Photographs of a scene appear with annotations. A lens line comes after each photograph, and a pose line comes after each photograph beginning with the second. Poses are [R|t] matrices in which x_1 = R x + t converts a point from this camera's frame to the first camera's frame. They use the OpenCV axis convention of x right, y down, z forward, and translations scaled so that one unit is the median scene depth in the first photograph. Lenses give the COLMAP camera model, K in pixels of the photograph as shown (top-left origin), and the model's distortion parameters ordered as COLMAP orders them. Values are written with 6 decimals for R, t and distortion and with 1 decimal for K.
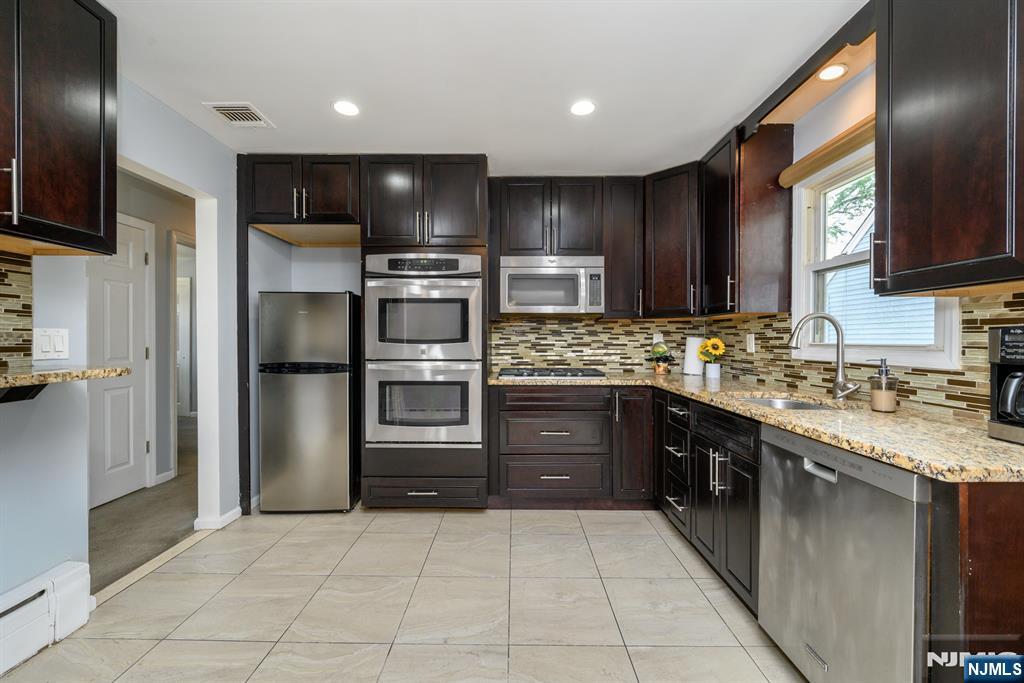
lens RADIAL K [[413.1, 0, 509.7], [0, 413.1, 345.3], [0, 0, 1]] dist [0.002646, 0.000226]
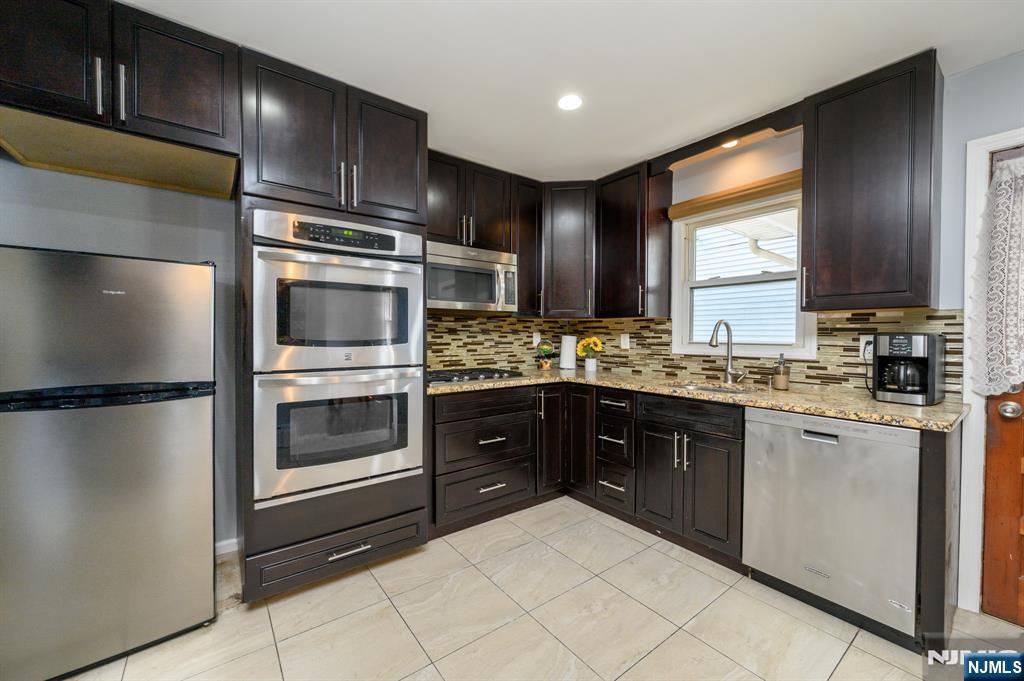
lens RADIAL K [[404.1, 0, 513.1], [0, 404.1, 342.8], [0, 0, 1]] dist [0.000764, 0.000413]
pose [[0.792432, -0.012497, 0.609833, -0.412060], [0.007162, 0.999912, 0.011183, -0.016159], [-0.609919, -0.004494, 0.792451, 0.259973]]
